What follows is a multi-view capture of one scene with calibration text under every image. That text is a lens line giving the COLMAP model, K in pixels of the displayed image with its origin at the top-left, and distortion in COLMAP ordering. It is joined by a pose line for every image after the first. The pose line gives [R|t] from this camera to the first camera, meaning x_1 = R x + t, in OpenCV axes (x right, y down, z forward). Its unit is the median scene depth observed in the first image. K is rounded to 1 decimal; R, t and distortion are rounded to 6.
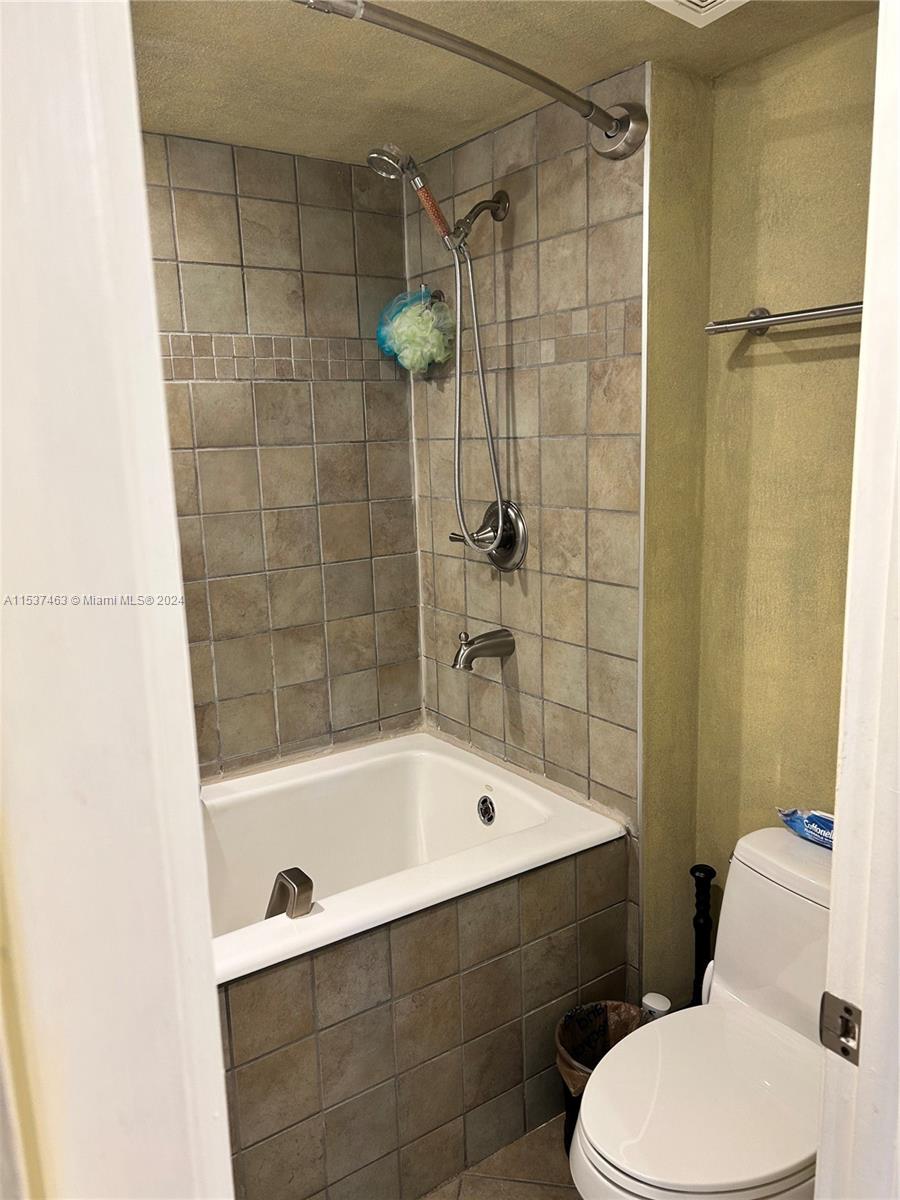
lens RADIAL K [[911.5, 0, 449.5], [0, 911.5, 600.8], [0, 0, 1]] dist [0.083262, -0.087831]
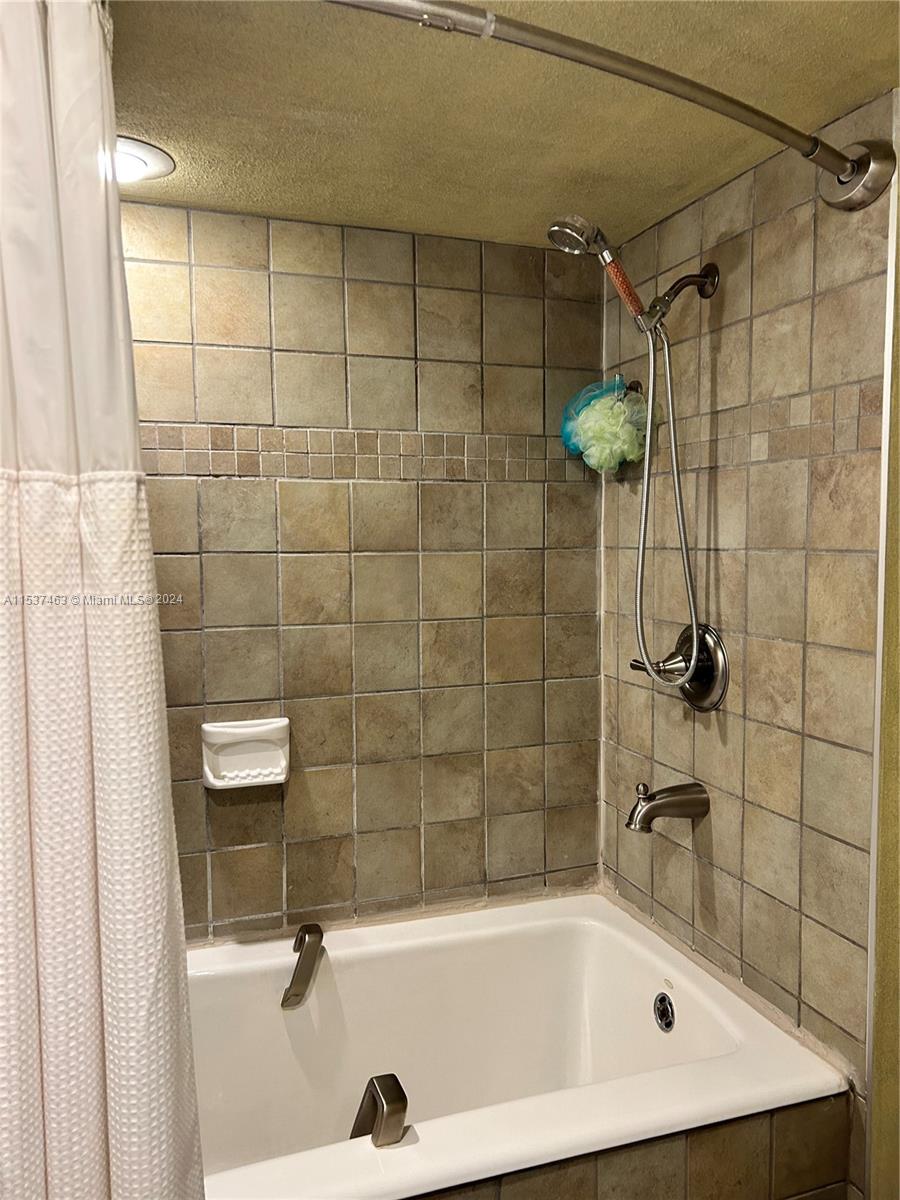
lens RADIAL K [[911.5, 0, 451.3], [0, 911.5, 602.4], [0, 0, 1]] dist [0.083262, -0.087831]
pose [[0.965094, 0.045731, -0.257880, 0.057635], [-0.073565, 0.992331, -0.099337, -0.033057], [0.251359, 0.114841, 0.961057, 0.157510]]
